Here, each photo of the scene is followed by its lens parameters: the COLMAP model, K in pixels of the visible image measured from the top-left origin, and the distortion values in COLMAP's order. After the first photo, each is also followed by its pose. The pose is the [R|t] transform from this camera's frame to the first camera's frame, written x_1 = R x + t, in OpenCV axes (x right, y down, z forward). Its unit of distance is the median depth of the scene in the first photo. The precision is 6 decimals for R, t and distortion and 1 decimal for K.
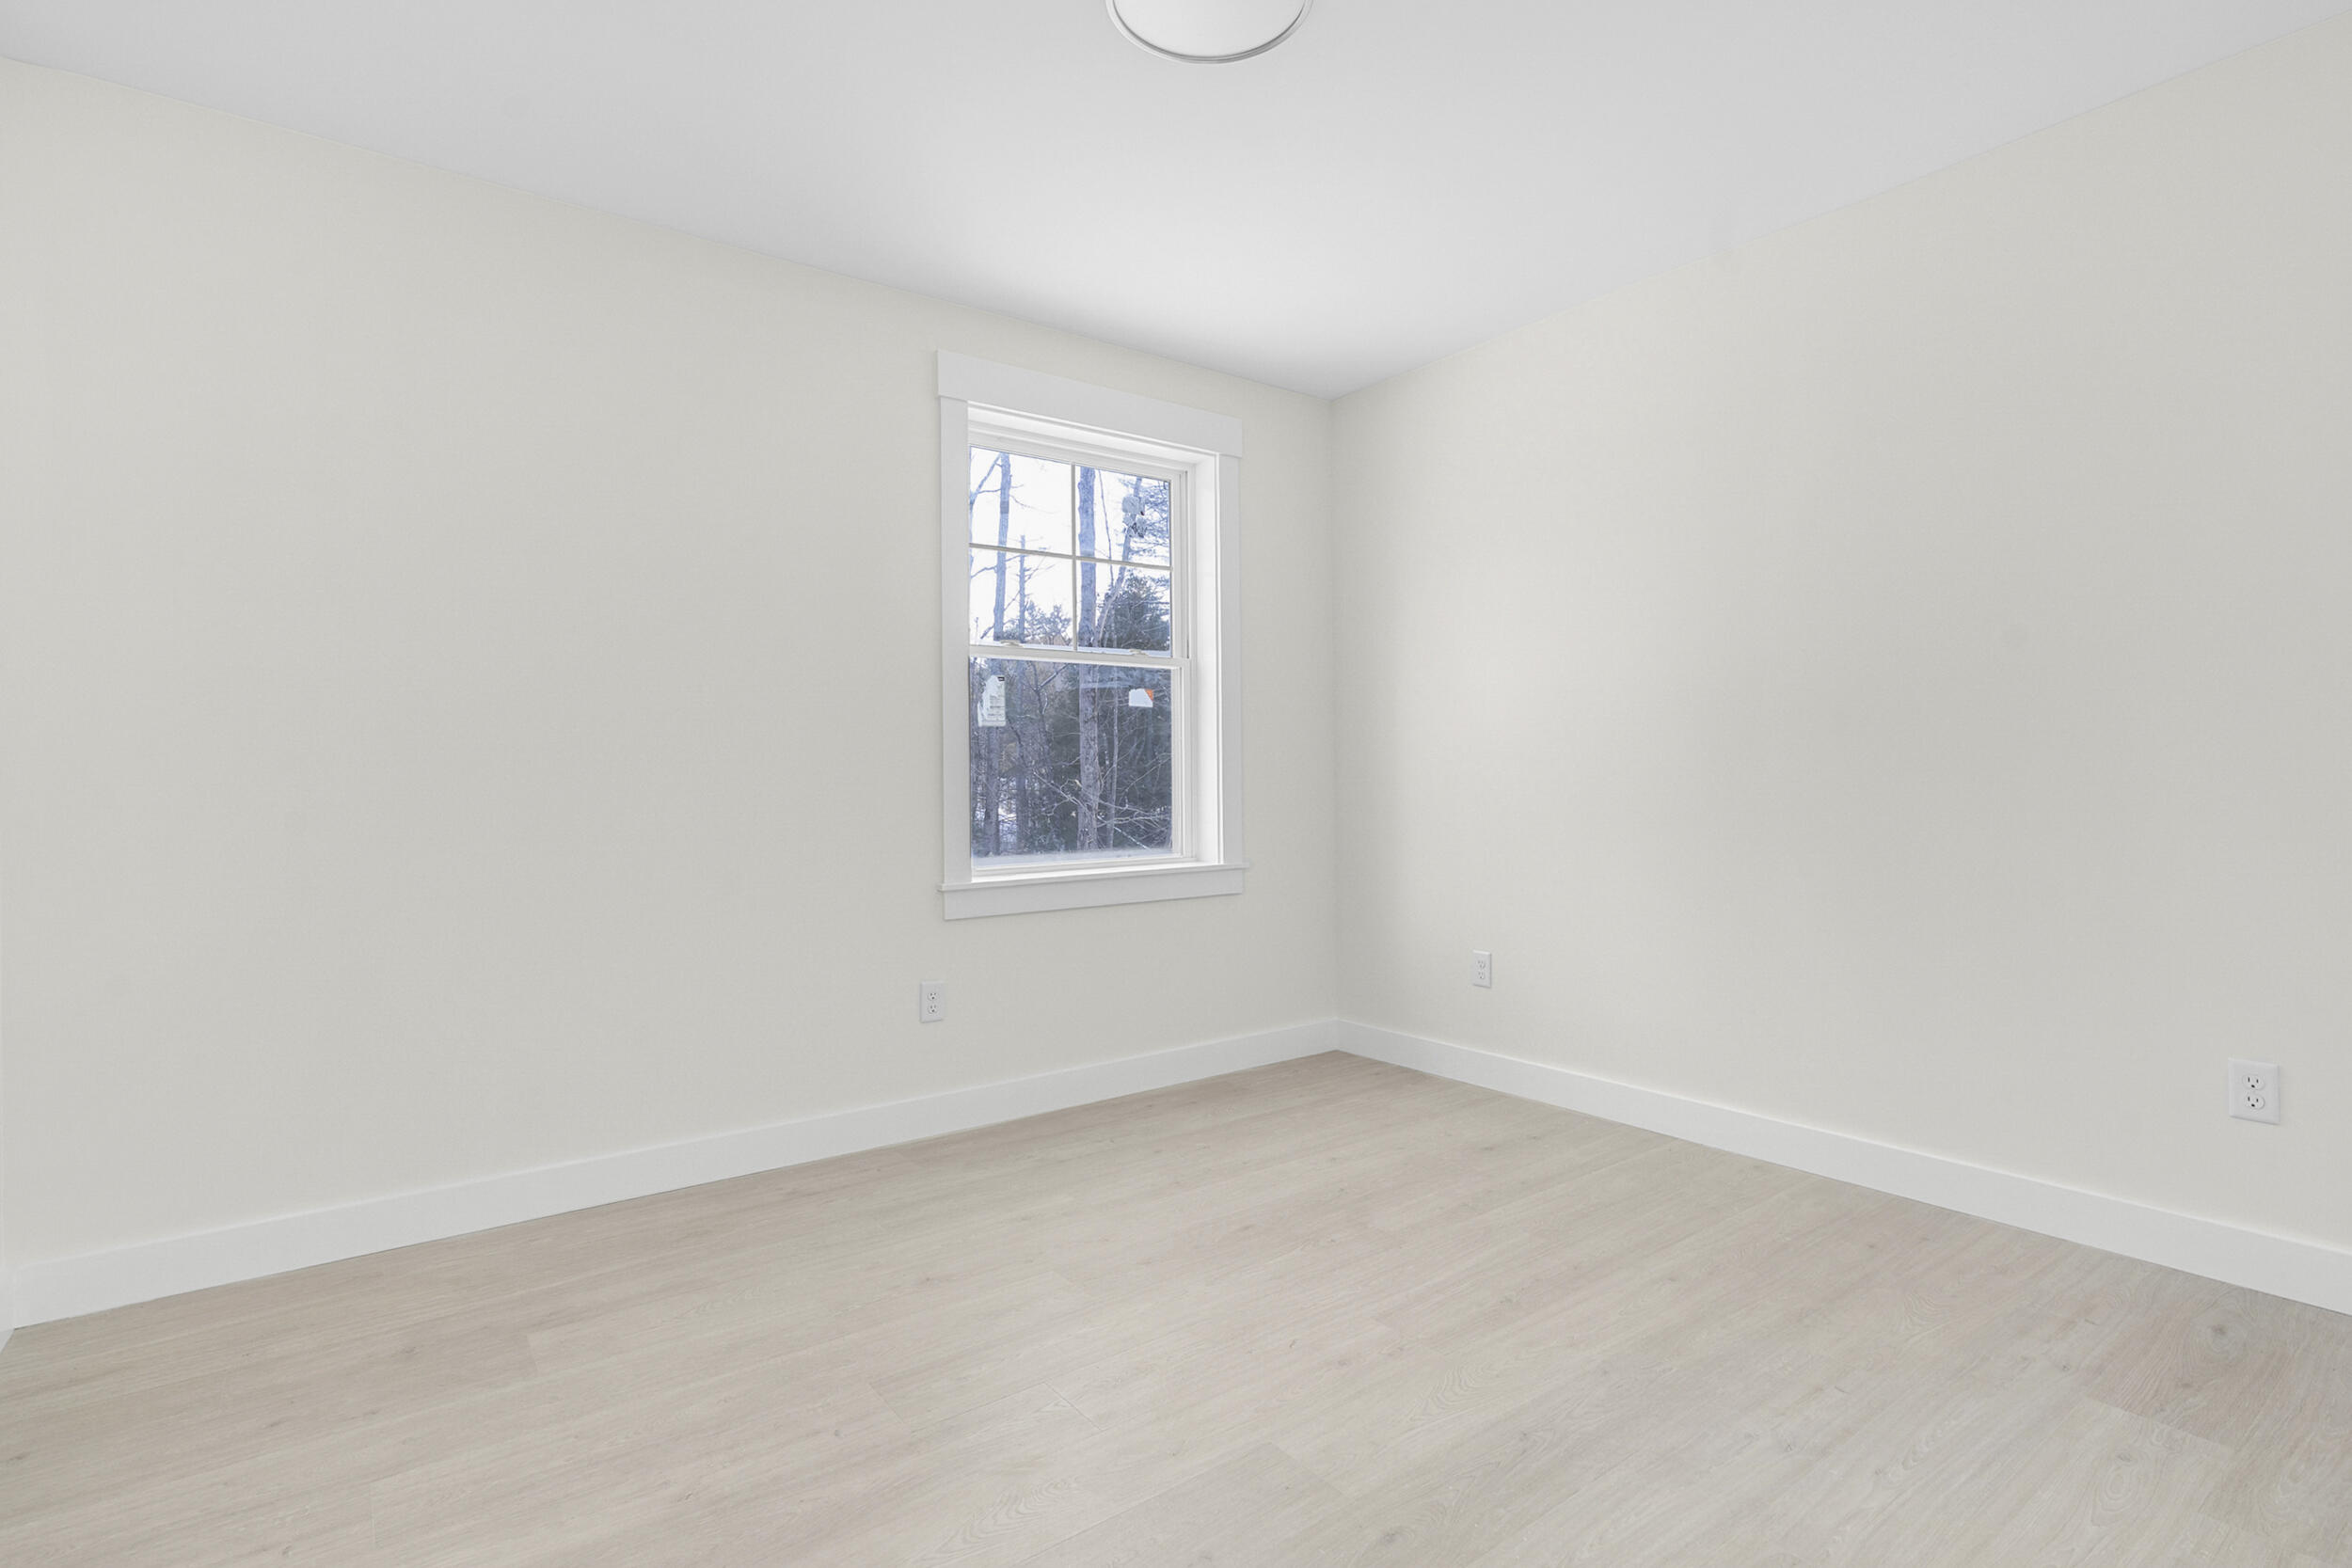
lens RADIAL K [[1062.1, 0, 1185.0], [0, 1062.1, 755.7], [0, 0, 1]] dist [-0.001280, 0.000448]
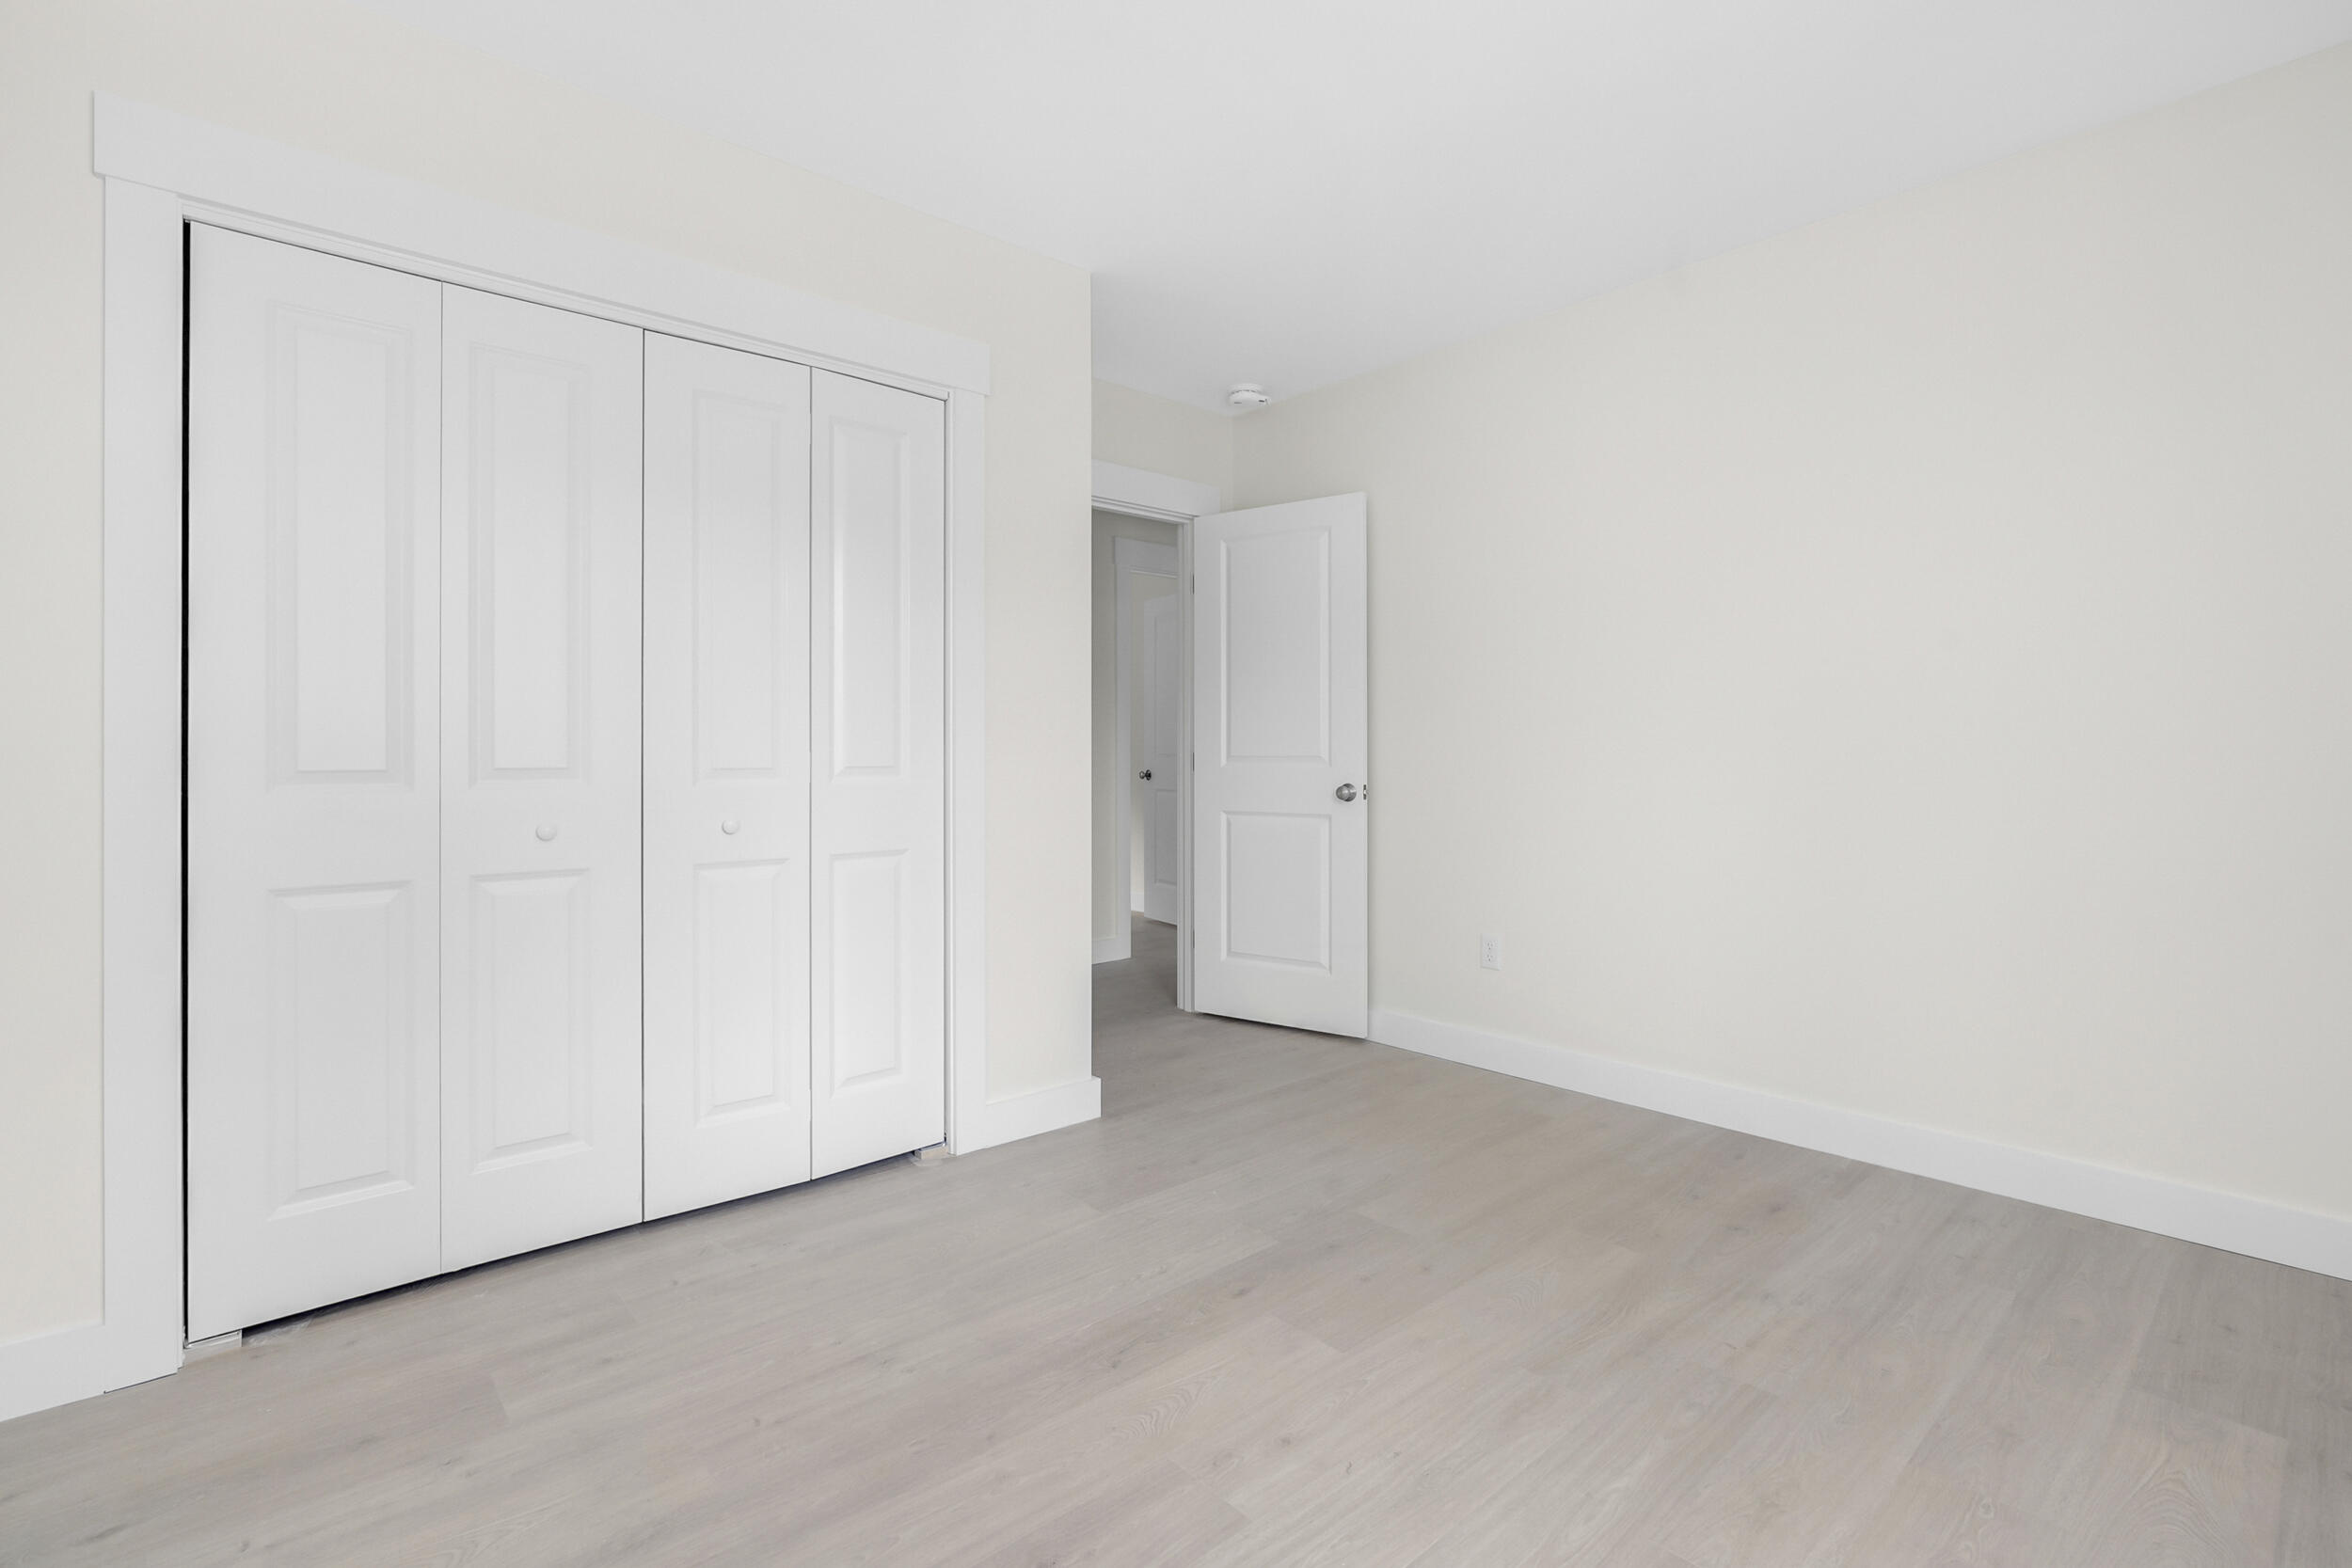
lens RADIAL K [[1062.1, 0, 1185.0], [0, 1062.1, 755.7], [0, 0, 1]] dist [-0.001280, 0.000448]
pose [[-0.995060, 0.013071, -0.098410, 0.334815], [0.014778, 0.999752, -0.016635, 0.031959], [0.098168, -0.018008, -0.995007, 2.026753]]
